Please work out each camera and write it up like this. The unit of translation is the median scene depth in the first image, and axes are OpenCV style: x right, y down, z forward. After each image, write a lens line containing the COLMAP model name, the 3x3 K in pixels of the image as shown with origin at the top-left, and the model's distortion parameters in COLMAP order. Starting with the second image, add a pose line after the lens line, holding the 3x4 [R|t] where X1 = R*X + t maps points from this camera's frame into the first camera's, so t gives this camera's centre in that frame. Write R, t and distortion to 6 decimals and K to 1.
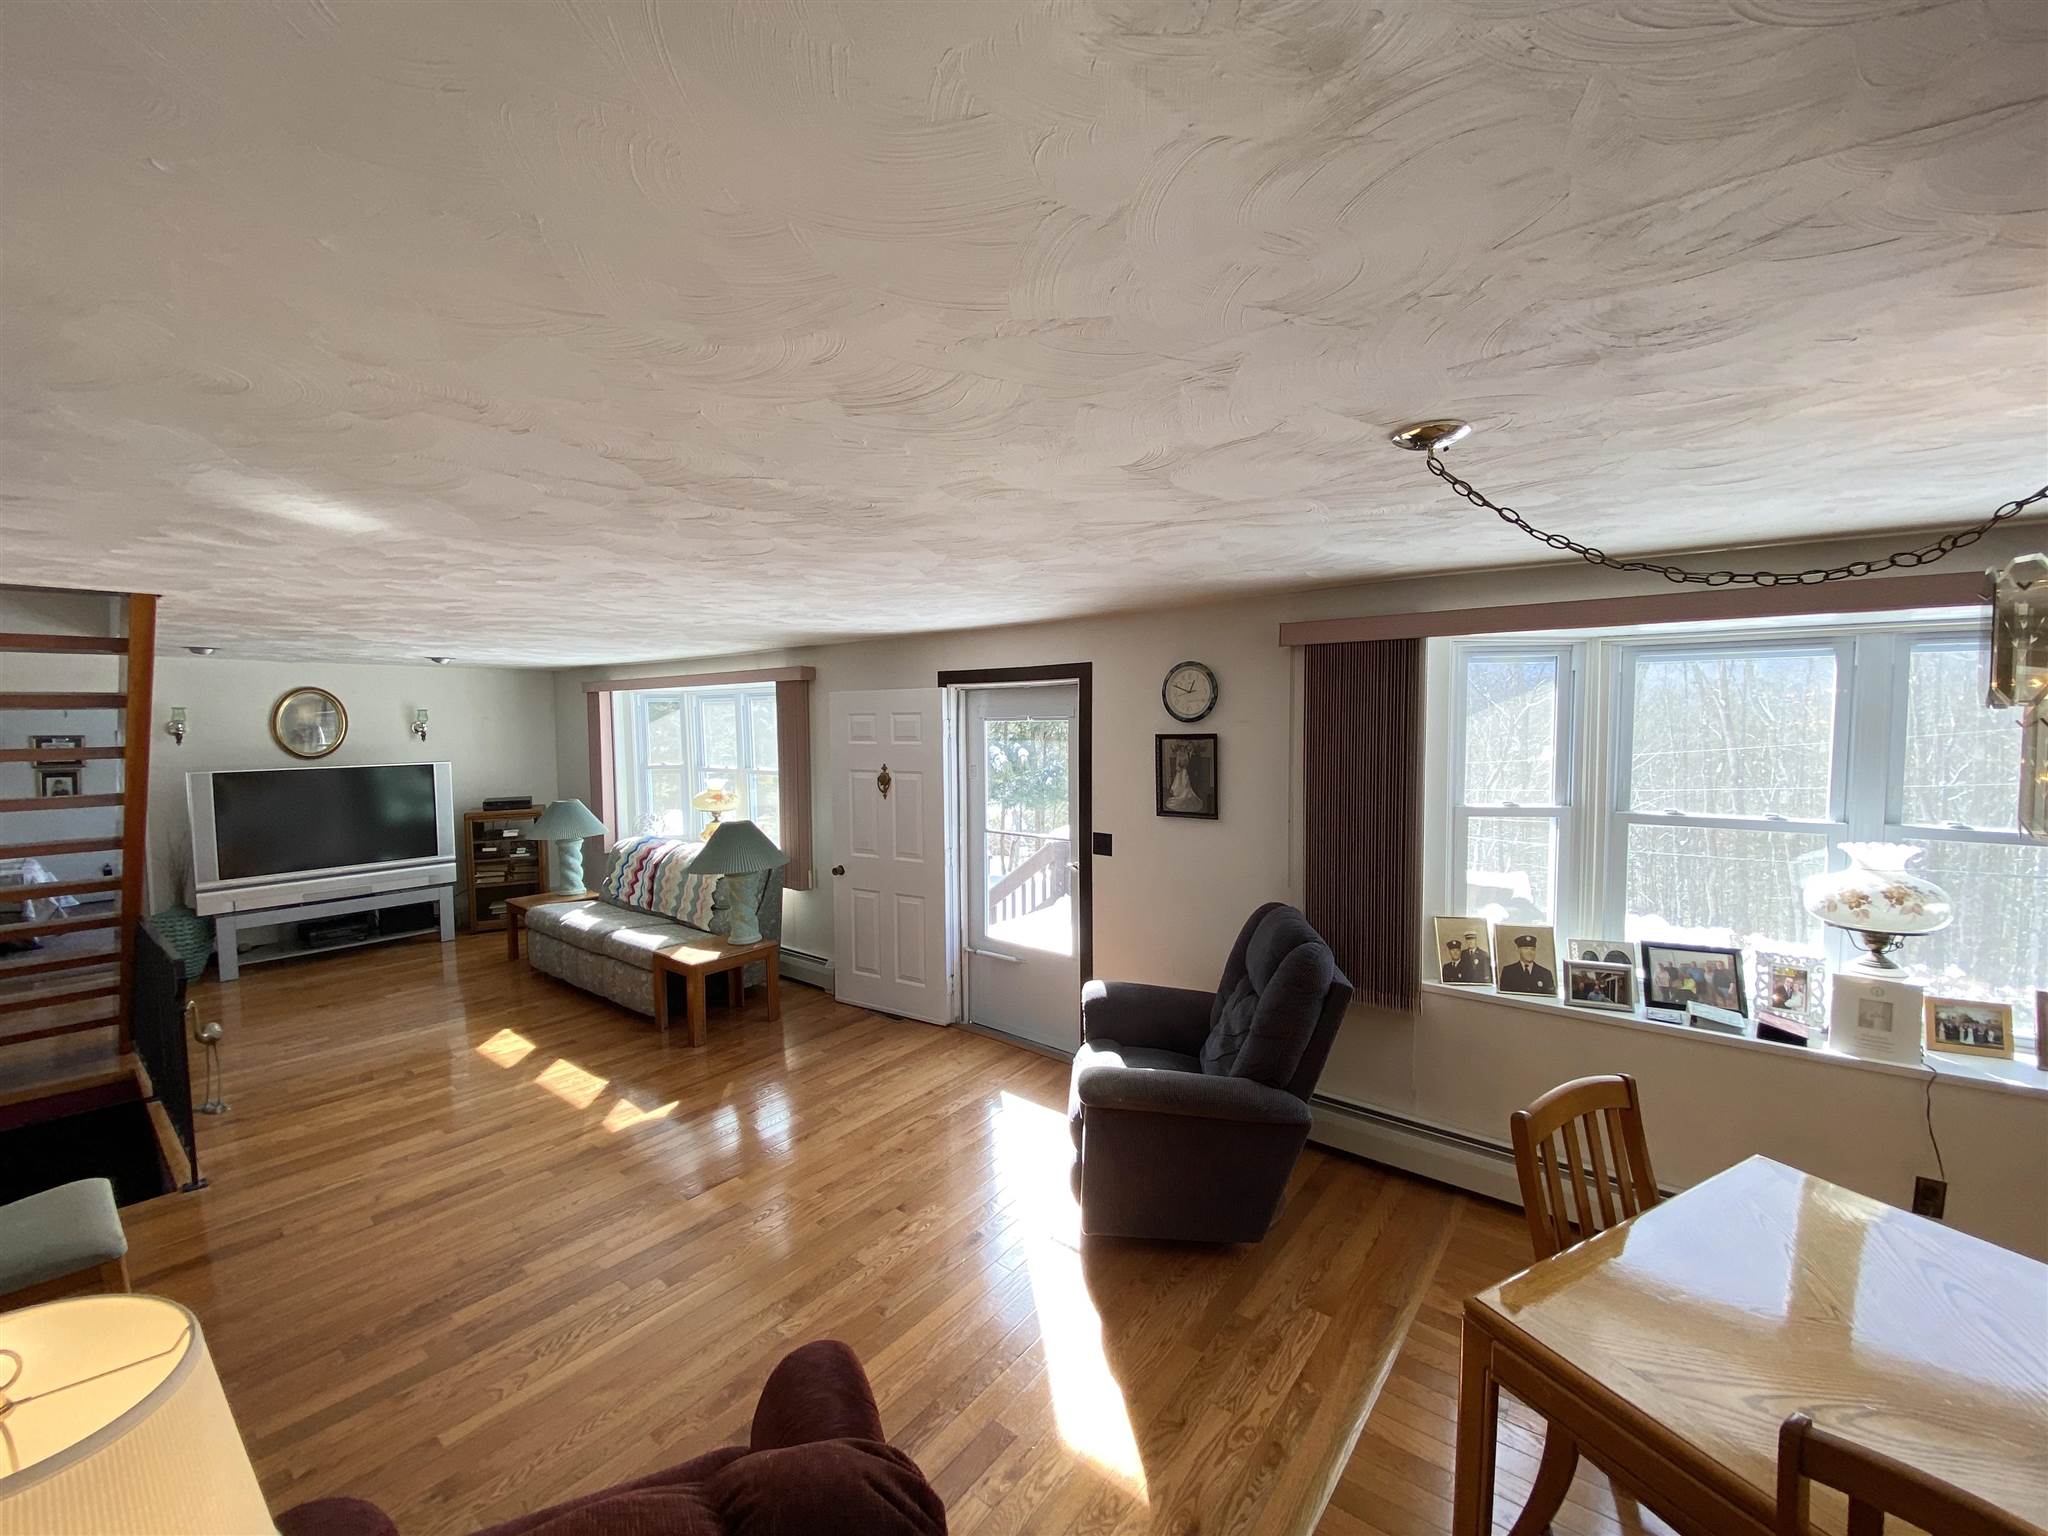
lens RADIAL K [[825.7, 0, 1026.5], [0, 825.7, 764.9], [0, 0, 1]] dist [-0.003138, -0.005123]
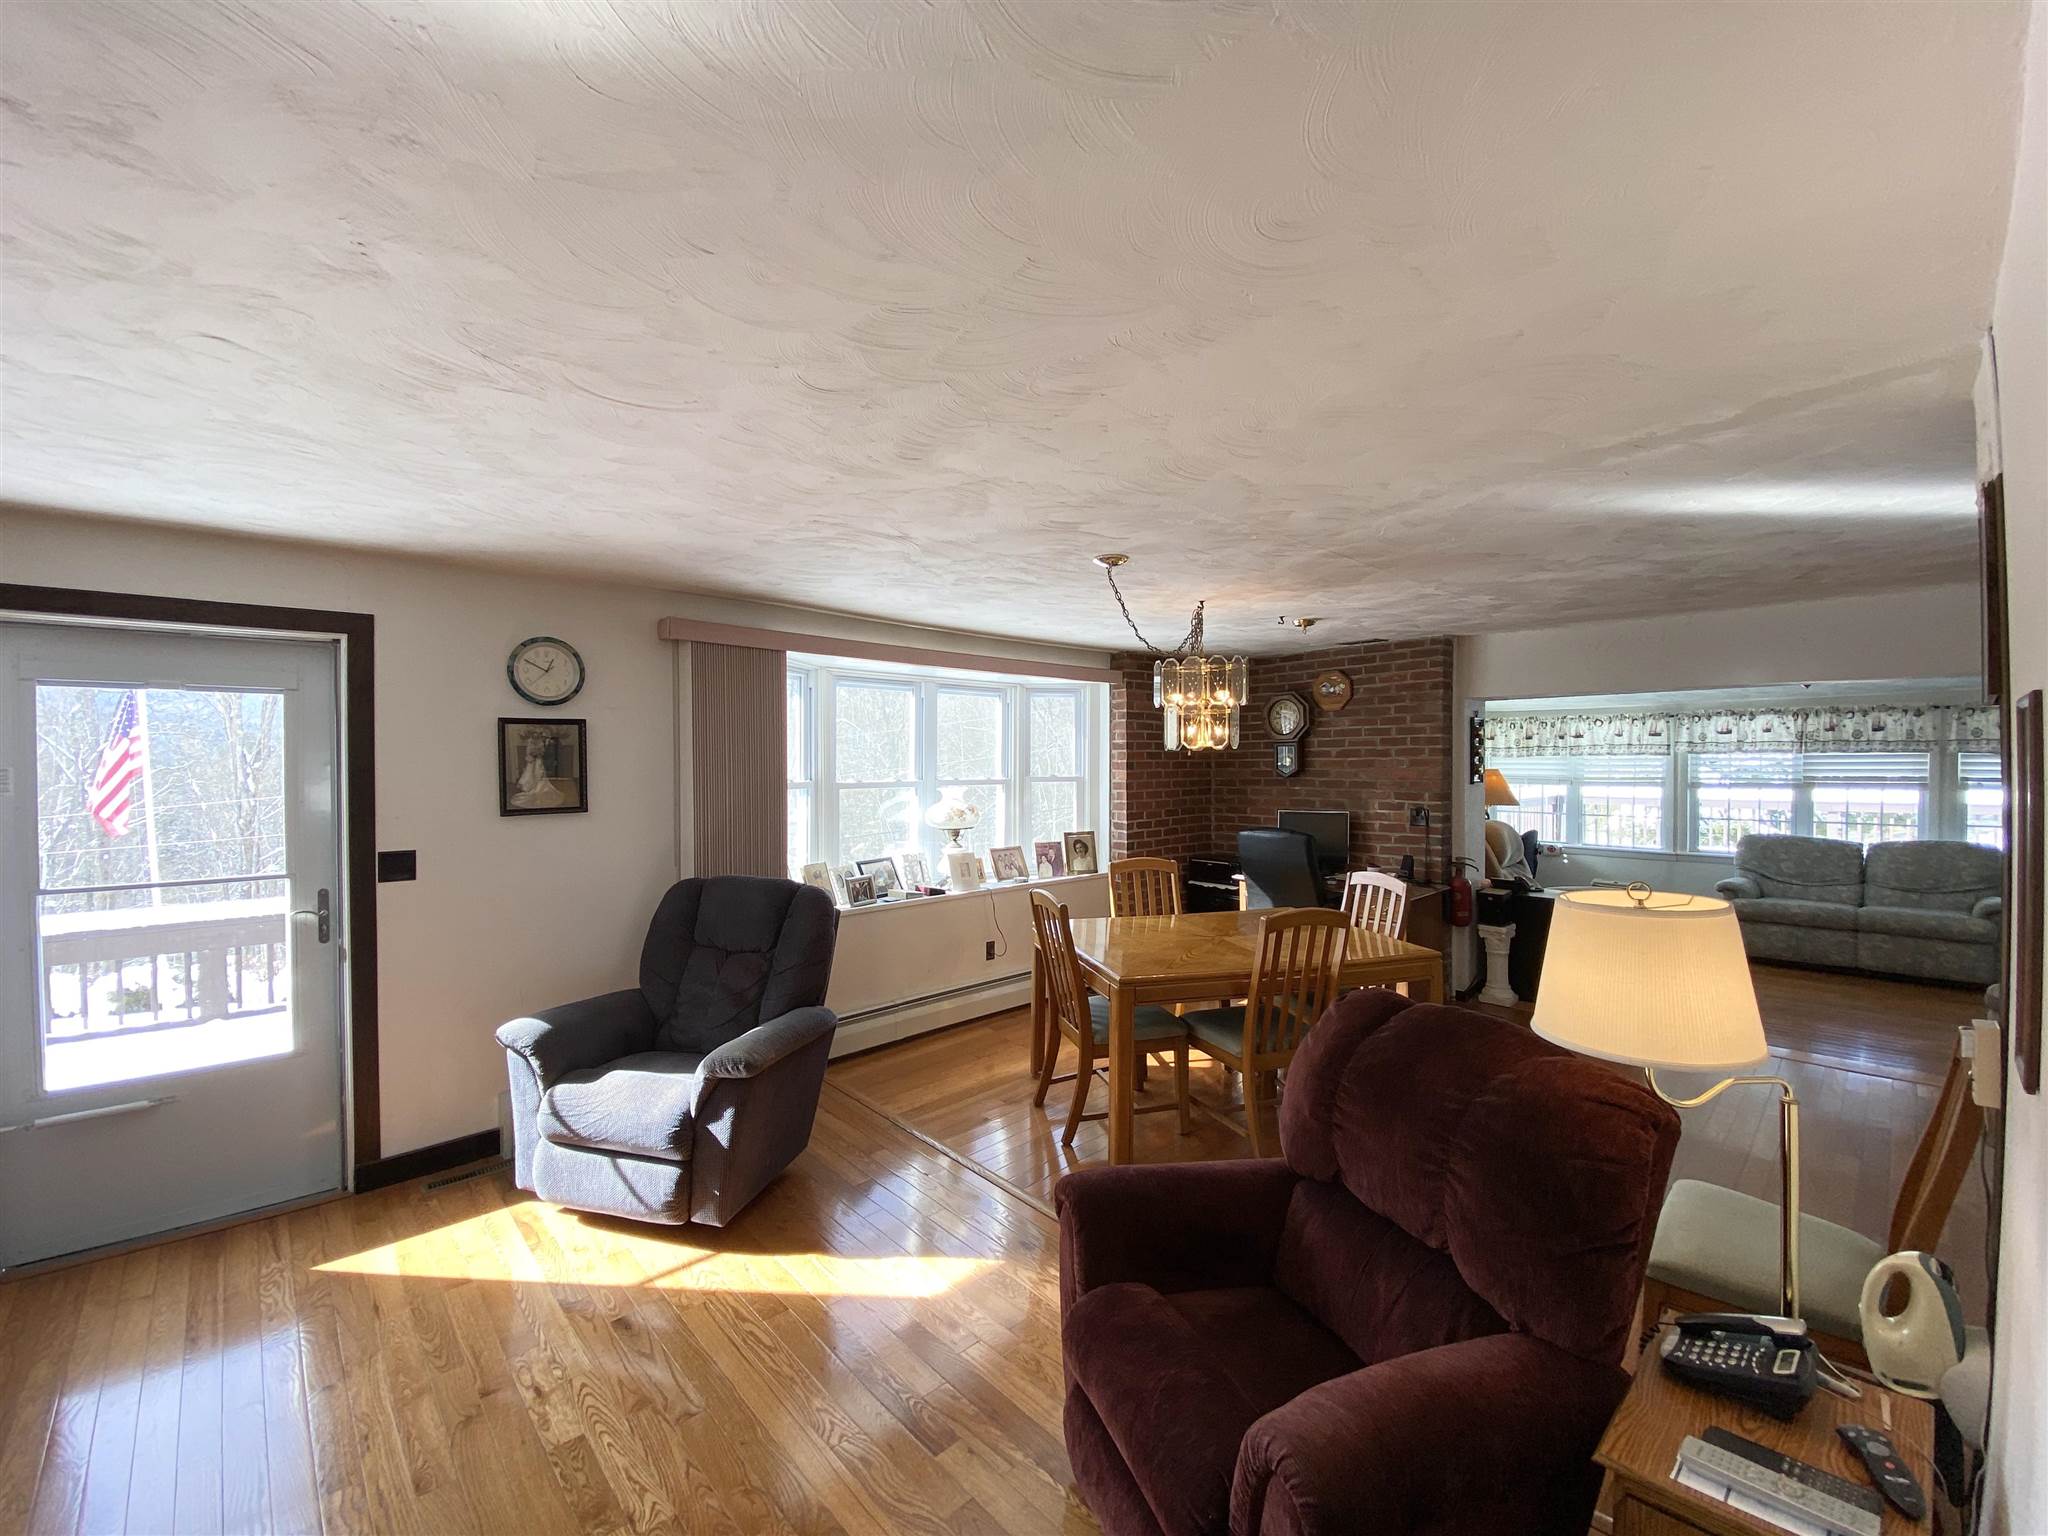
lens RADIAL K [[825.7, 0, 1028.6], [0, 825.7, 766.9], [0, 0, 1]] dist [-0.003138, -0.005123]
pose [[0.111058, 0.004365, 0.993804, -0.608352], [0.056862, 0.998324, -0.010739, 0.051815], [-0.992186, 0.057703, 0.110624, 0.378430]]
